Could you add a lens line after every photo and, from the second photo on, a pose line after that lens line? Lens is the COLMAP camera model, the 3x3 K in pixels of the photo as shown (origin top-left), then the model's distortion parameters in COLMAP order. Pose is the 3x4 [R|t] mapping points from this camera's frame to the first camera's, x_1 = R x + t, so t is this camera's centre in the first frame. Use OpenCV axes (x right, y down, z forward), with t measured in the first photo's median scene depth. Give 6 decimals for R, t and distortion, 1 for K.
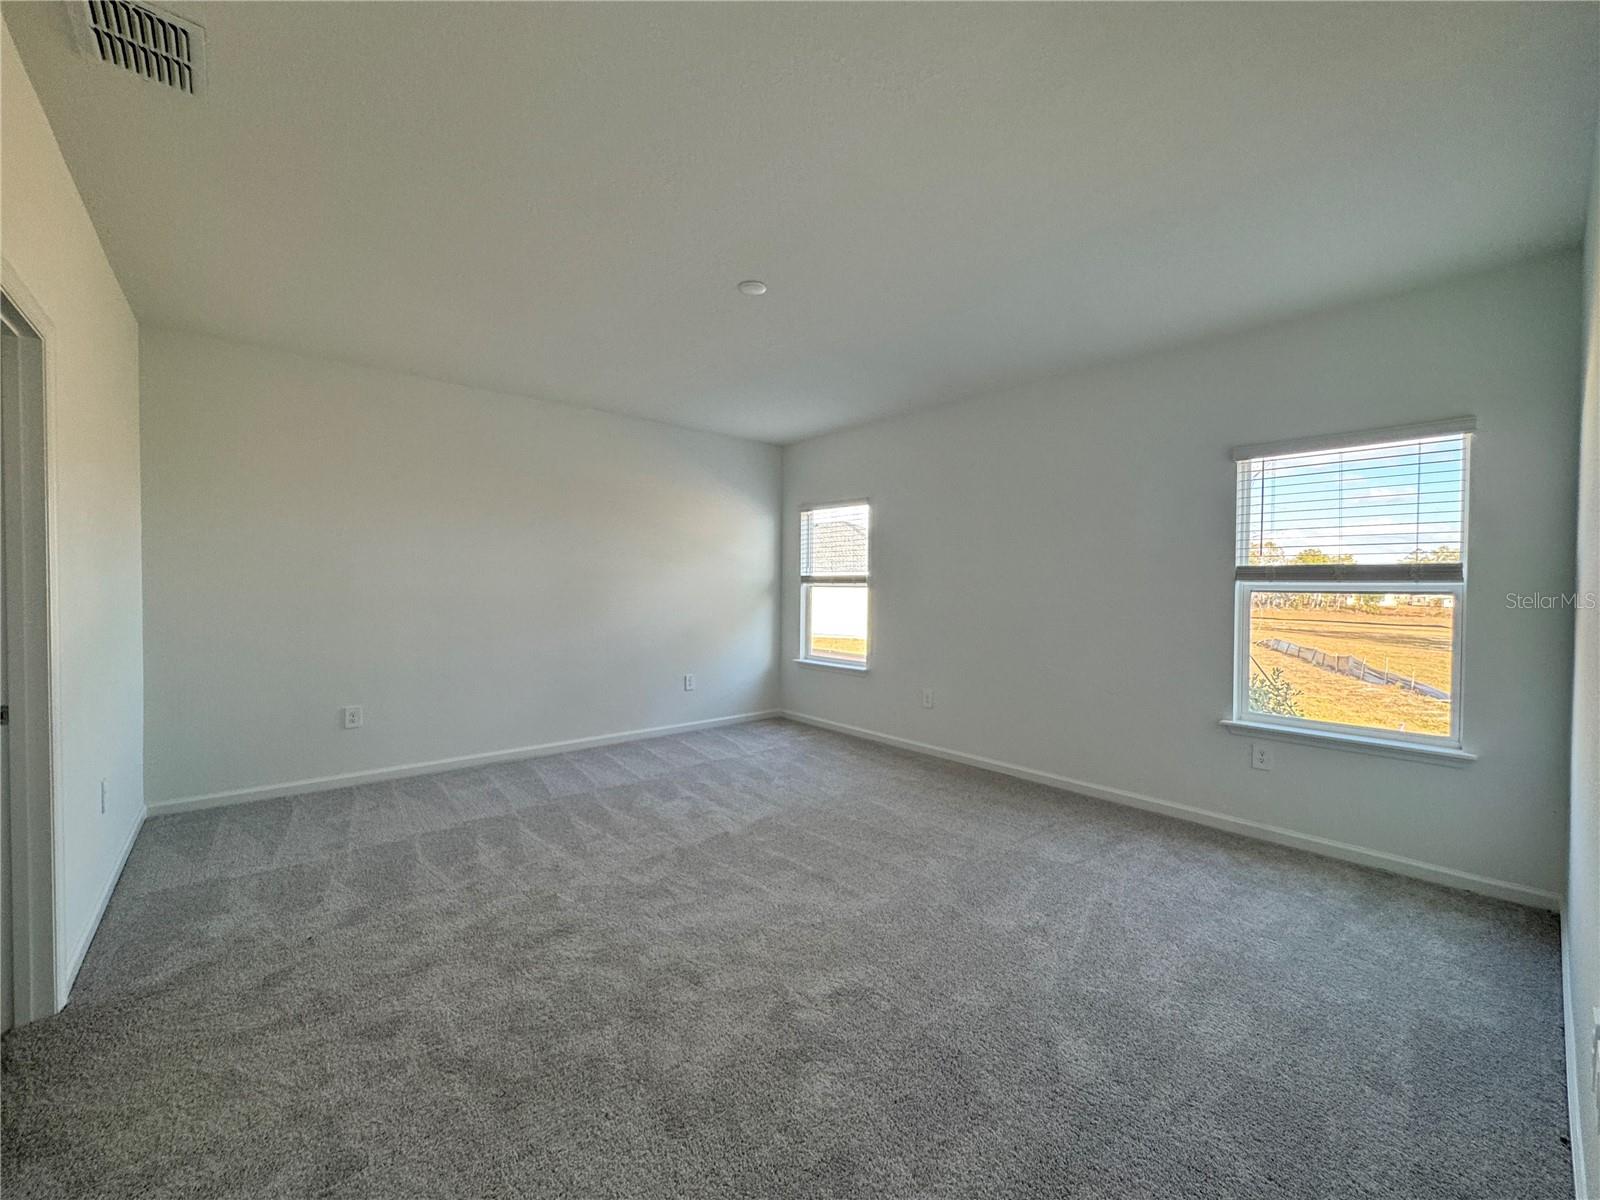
lens RADIAL K [[643.7, 0, 785.9], [0, 643.7, 599.7], [0, 0, 1]] dist [-0.000724, -0.000128]
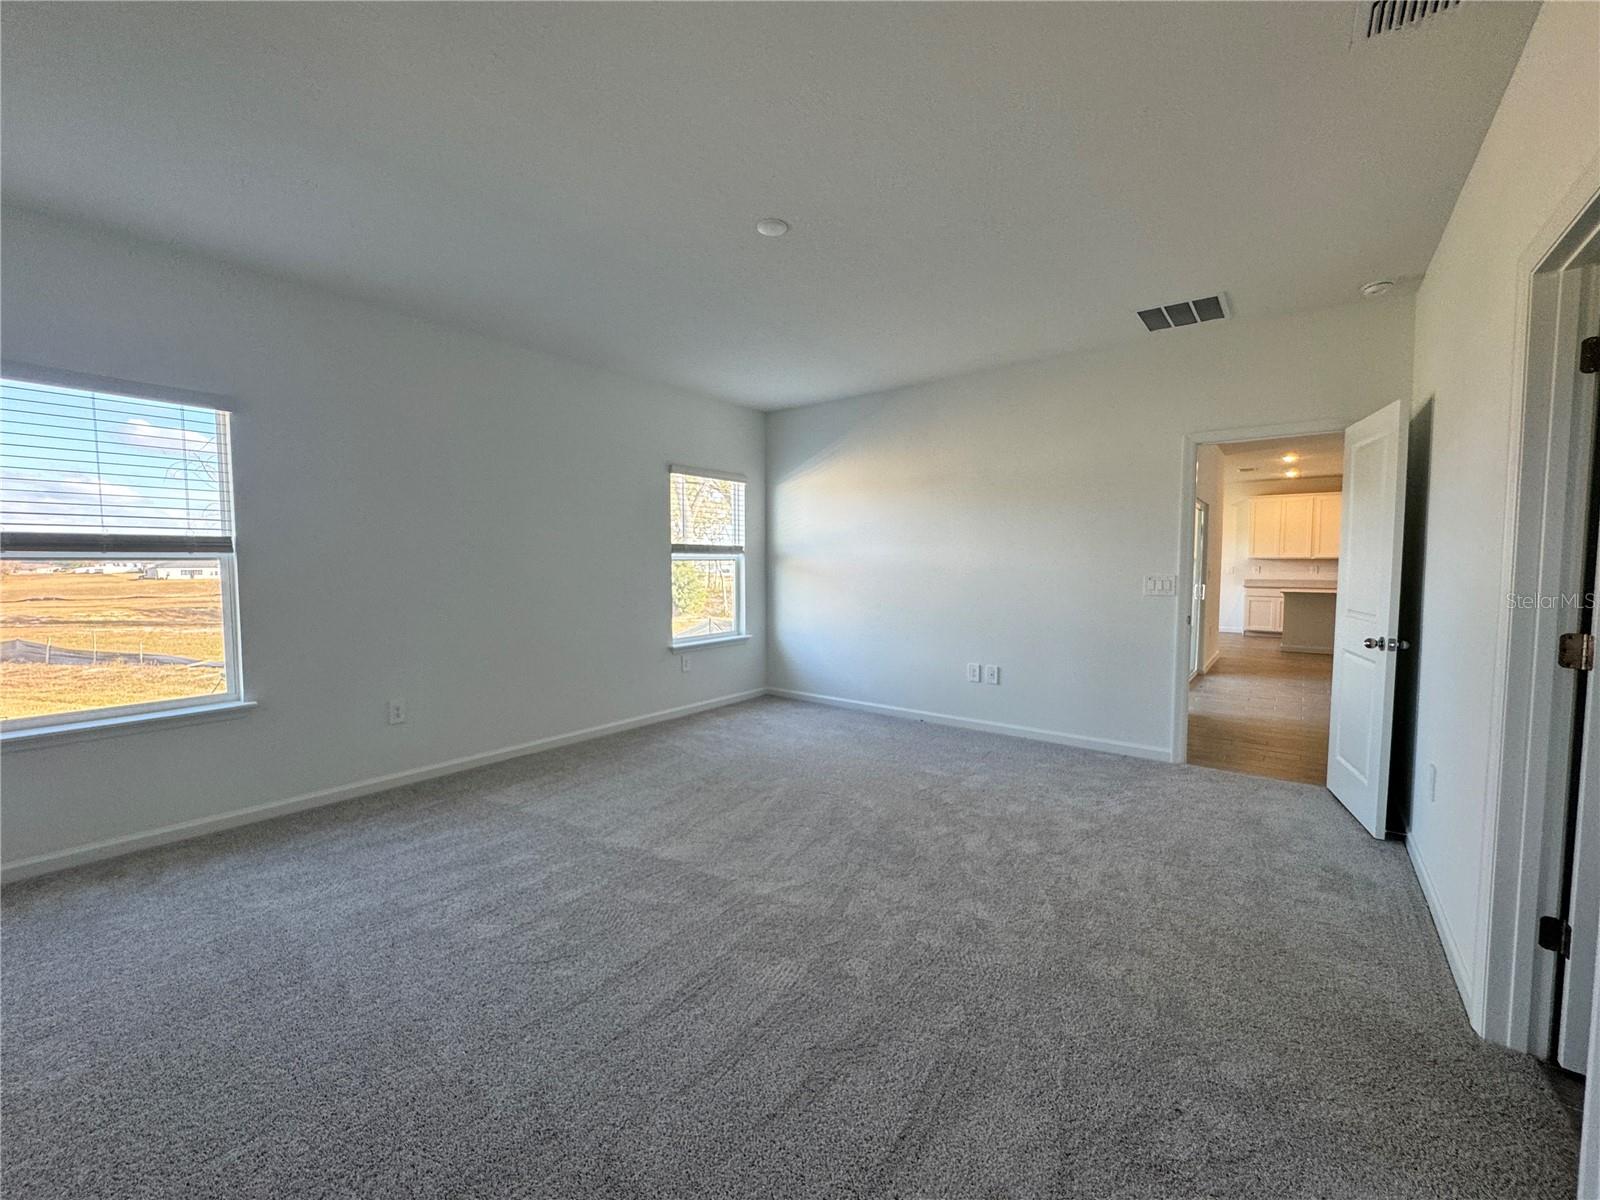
lens RADIAL K [[643.7, 0, 785.9], [0, 643.7, 599.7], [0, 0, 1]] dist [-0.000724, -0.000128]
pose [[-0.202686, -0.064192, 0.977138, -0.823295], [0.020163, 0.997364, 0.069703, -0.019216], [-0.979036, 0.033829, -0.200857, 1.022517]]
